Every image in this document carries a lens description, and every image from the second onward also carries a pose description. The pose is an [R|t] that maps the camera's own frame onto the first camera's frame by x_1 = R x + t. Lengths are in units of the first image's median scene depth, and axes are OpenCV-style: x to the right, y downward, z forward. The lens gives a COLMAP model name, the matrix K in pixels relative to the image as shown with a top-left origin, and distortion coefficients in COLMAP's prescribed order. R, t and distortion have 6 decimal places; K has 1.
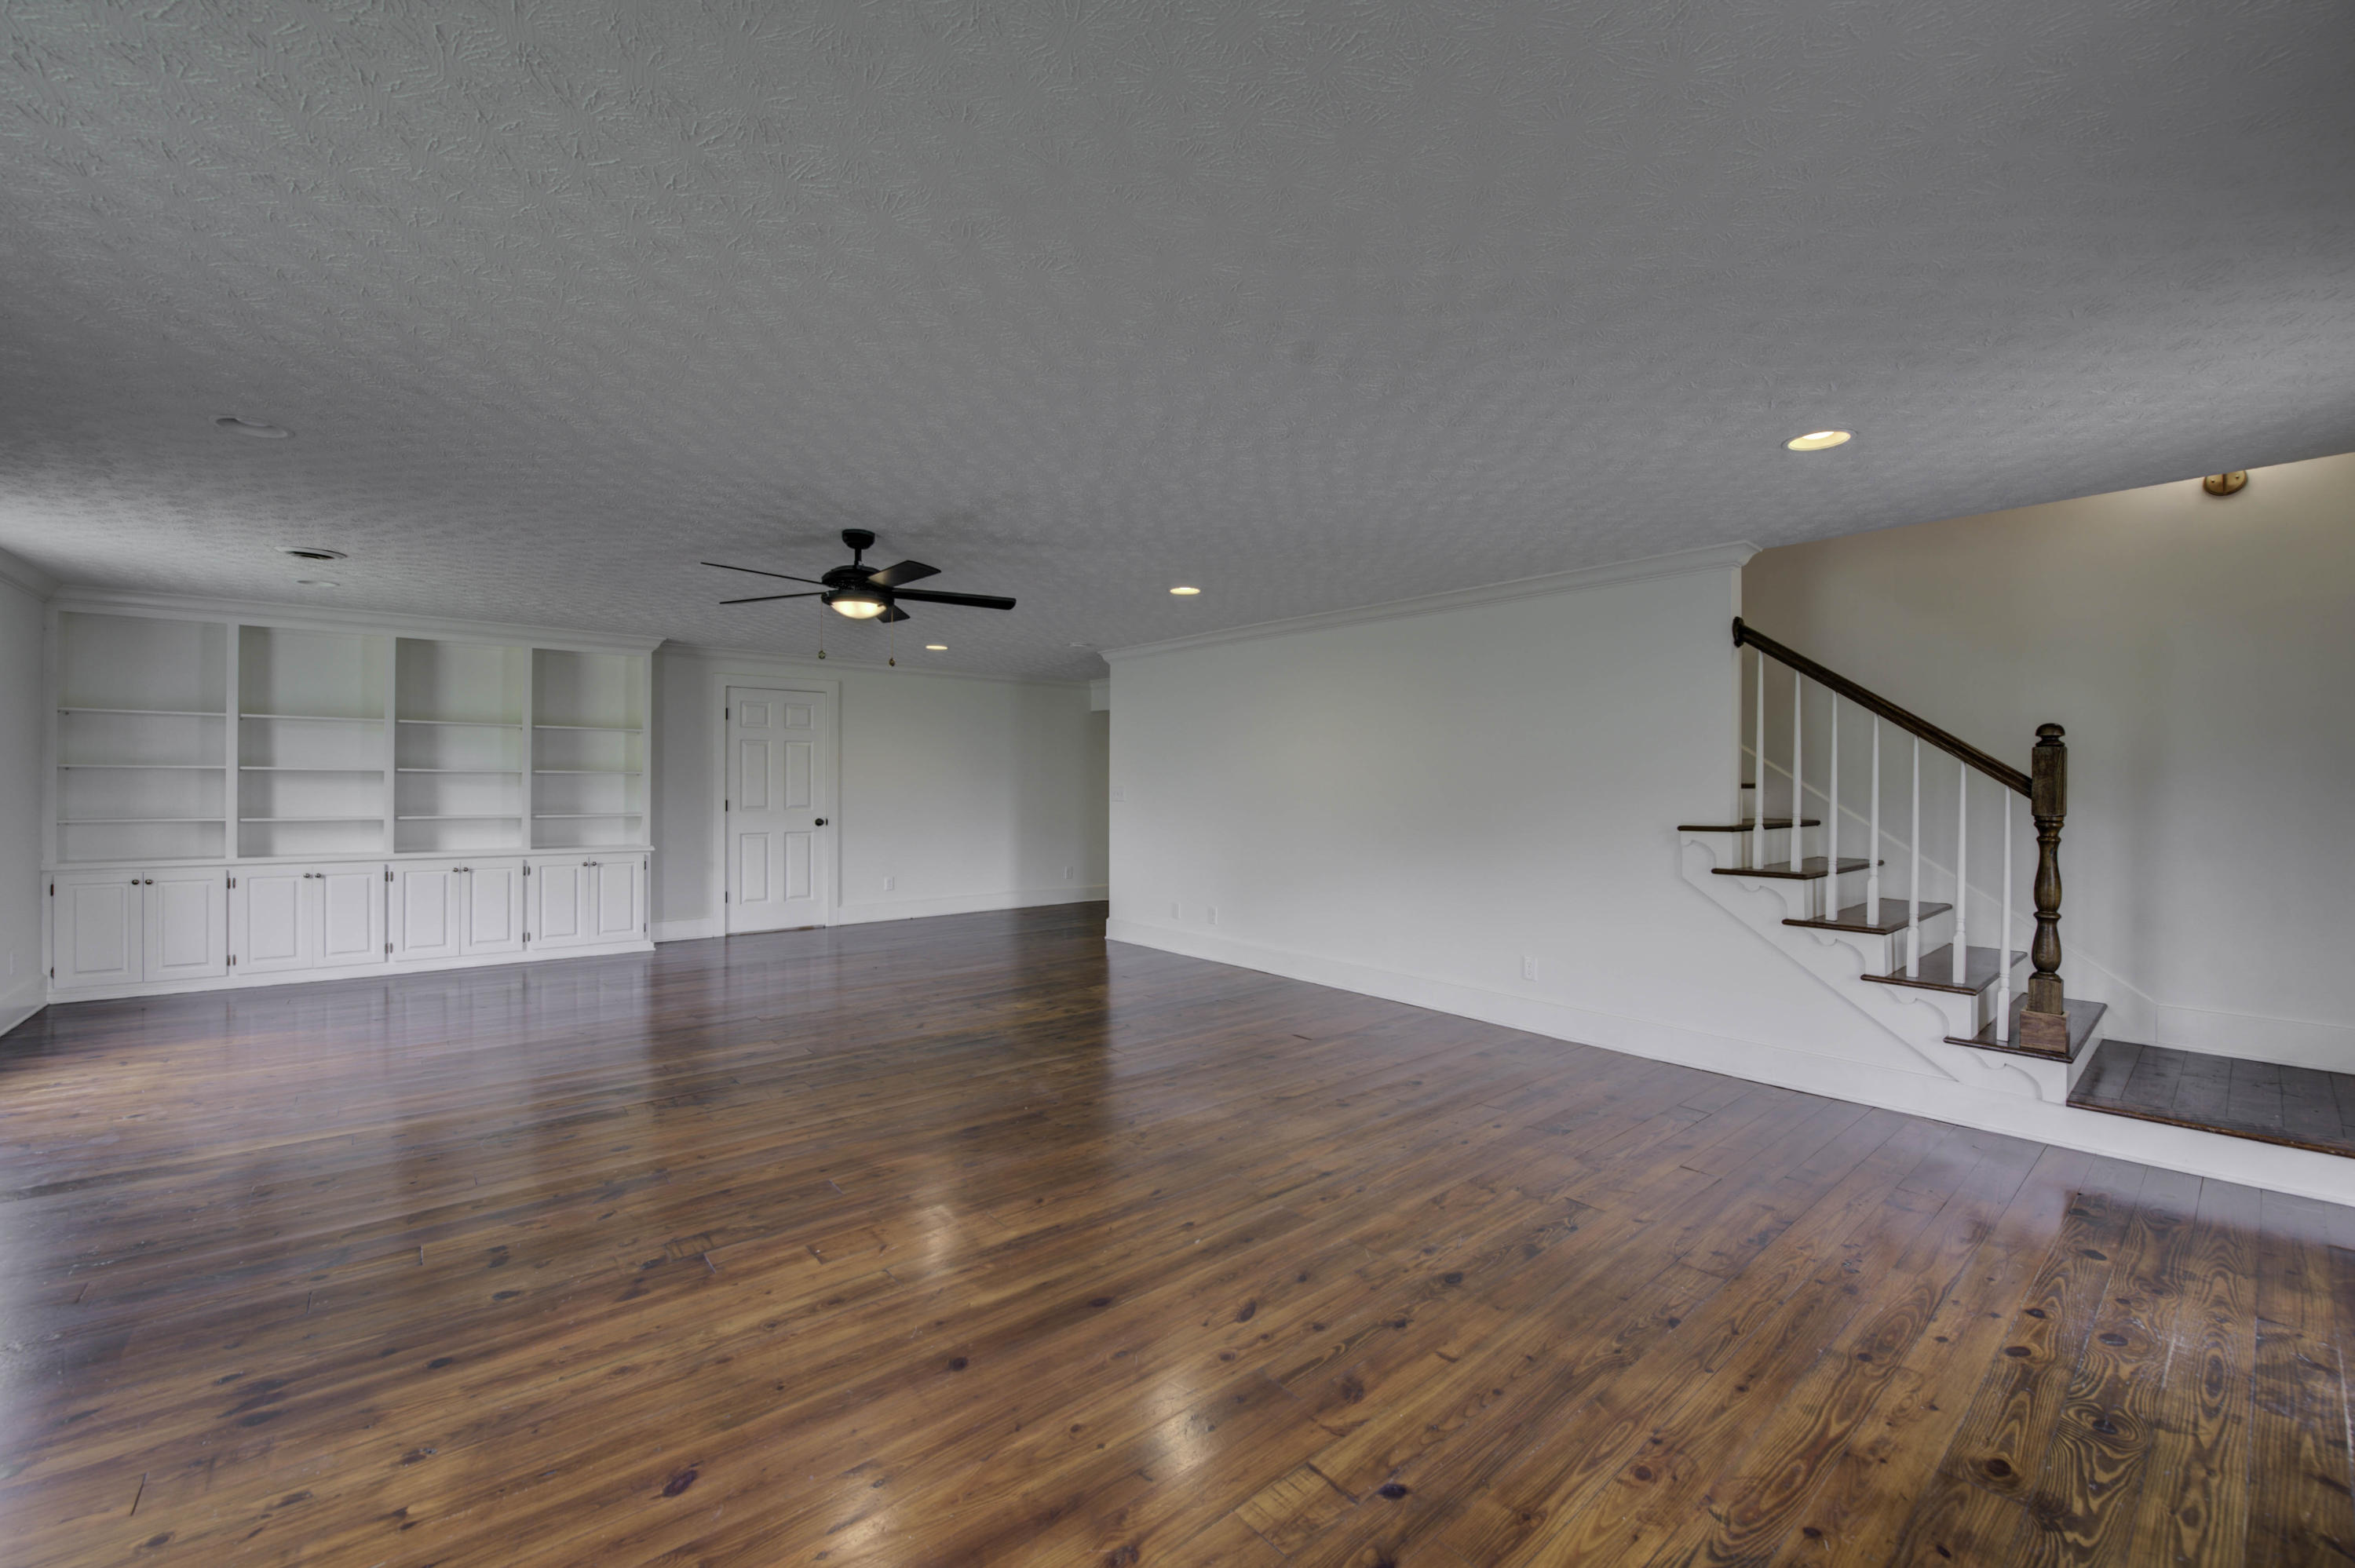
lens RADIAL K [[928.7, 0, 1180.4], [0, 928.7, 785.7], [0, 0, 1]] dist [-0.017525, -0.000528]
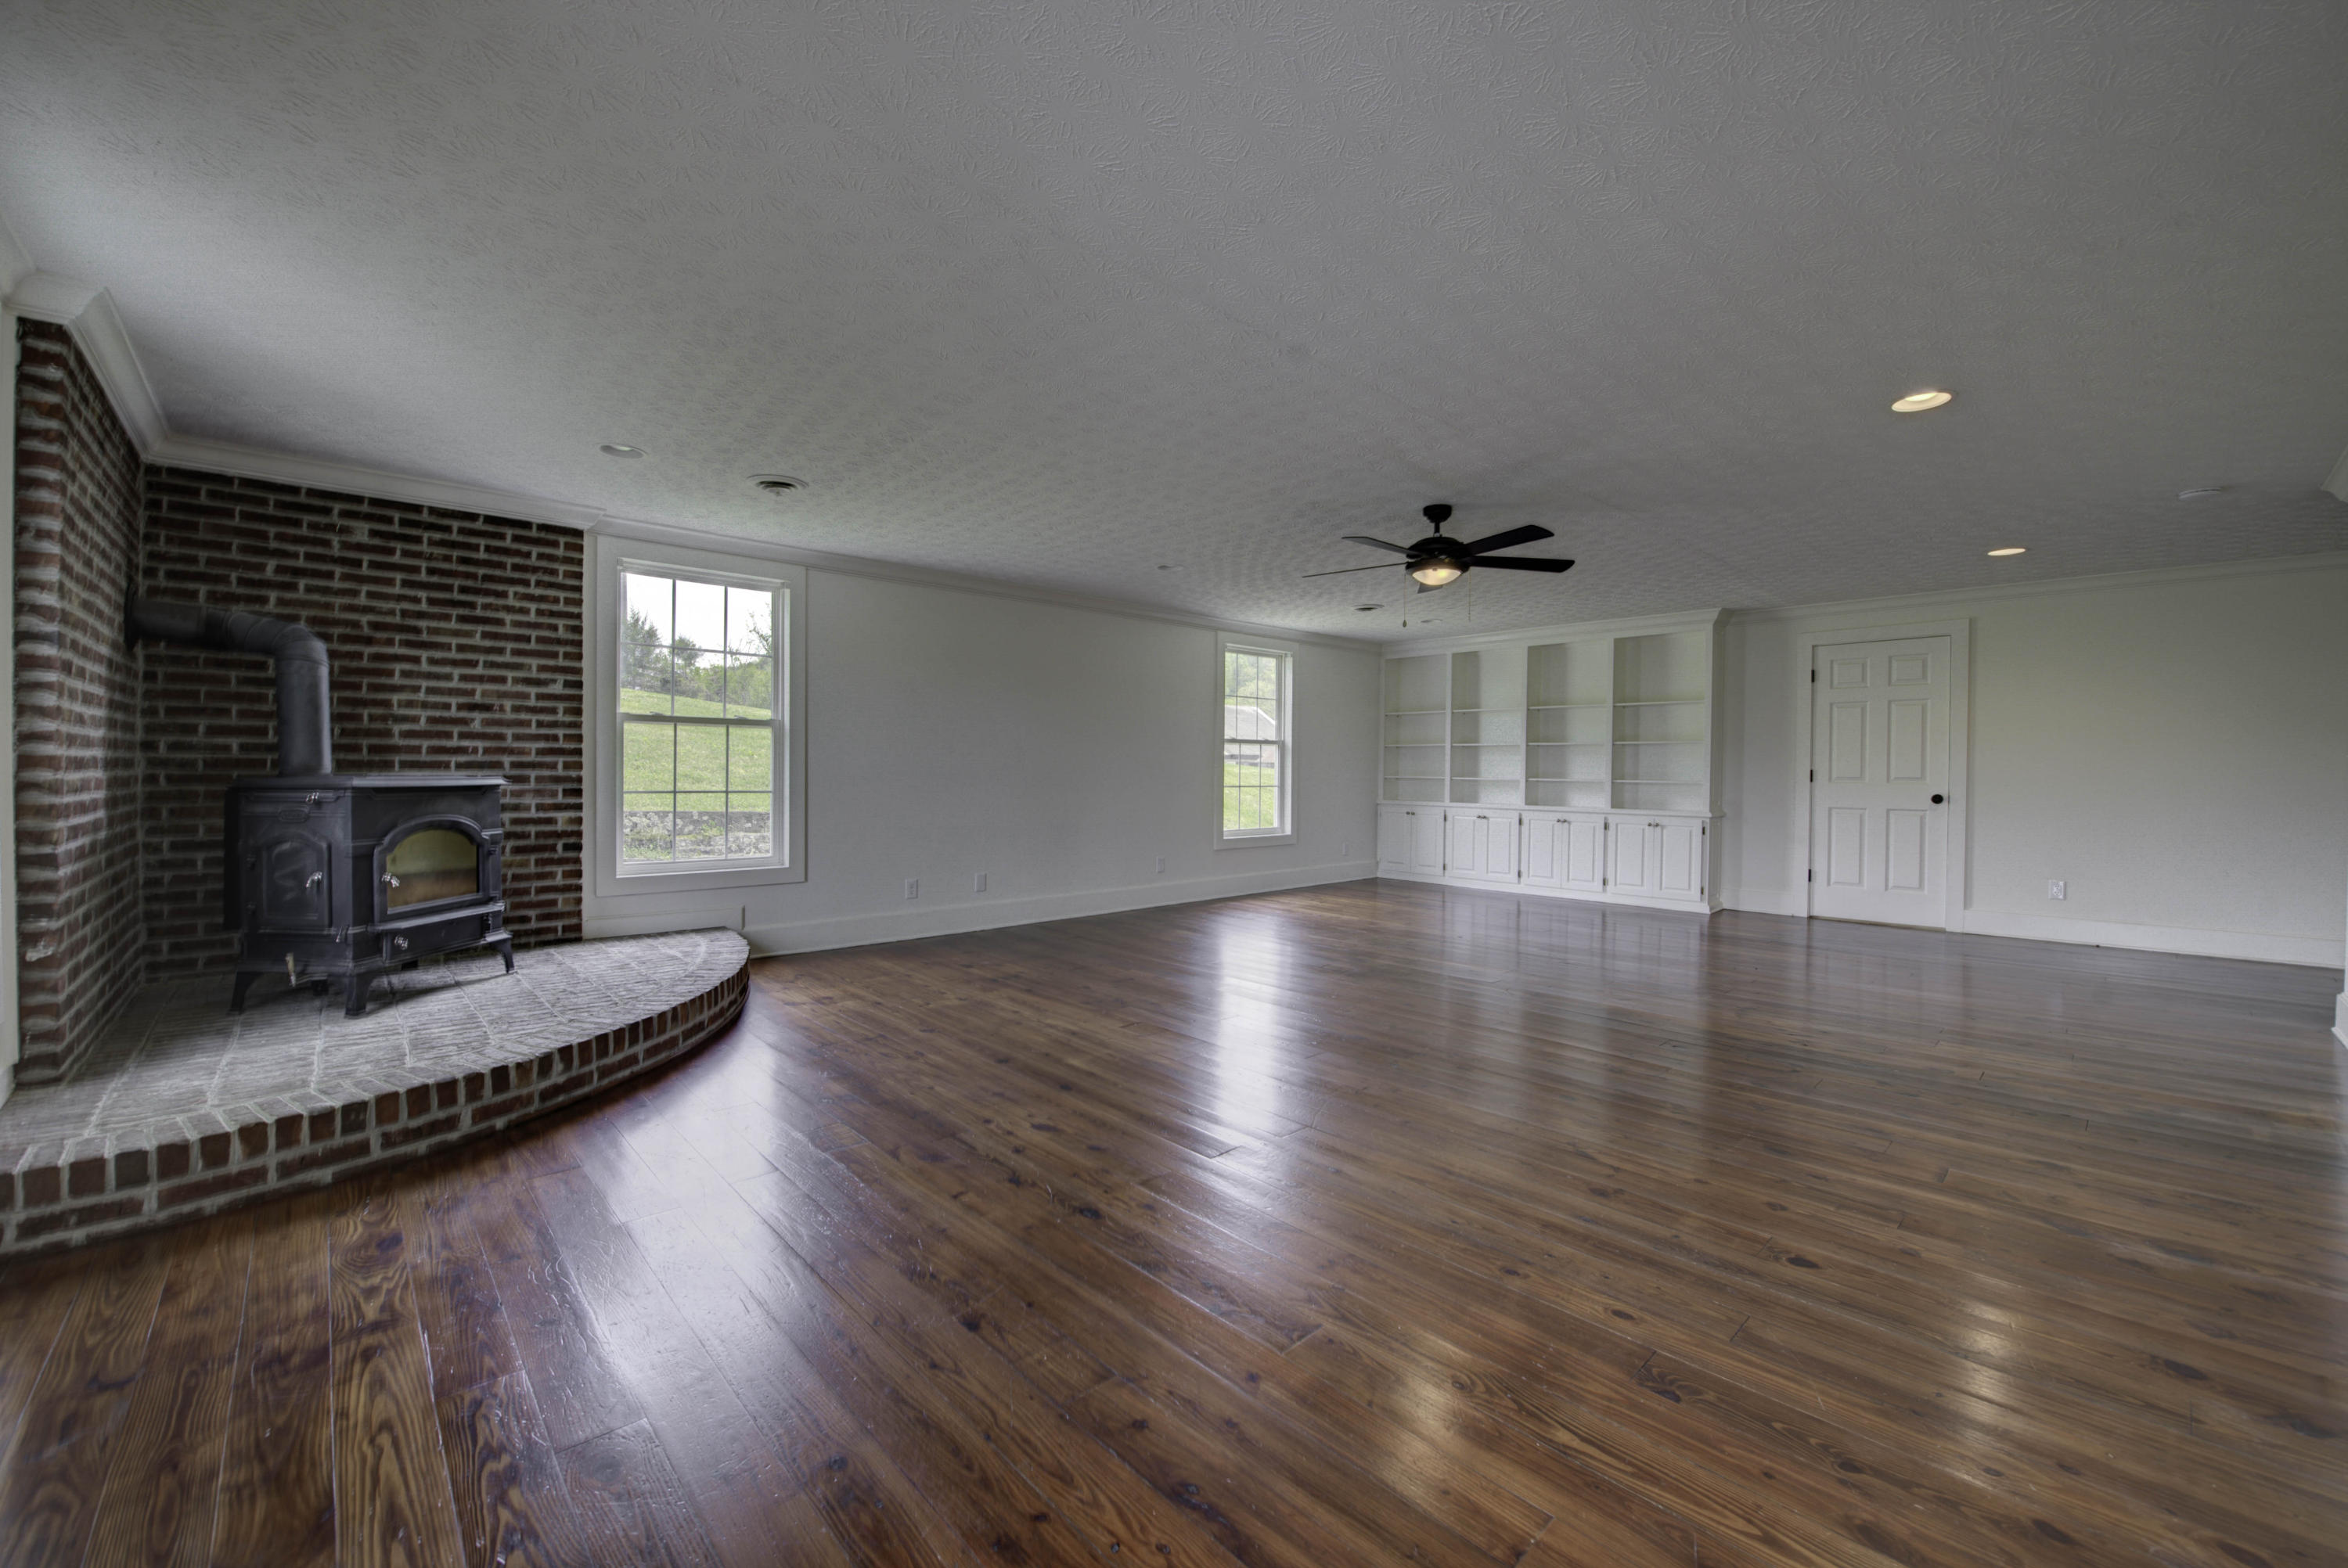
lens RADIAL K [[925.9, 0, 1177.9], [0, 925.9, 788.7], [0, 0, 1]] dist [-0.017525, -0.000528]
pose [[0.055553, 0.013291, -0.998367, 0.542661], [-0.008521, 0.999881, 0.012837, 0.039057], [0.998419, 0.007794, 0.055659, 0.455066]]
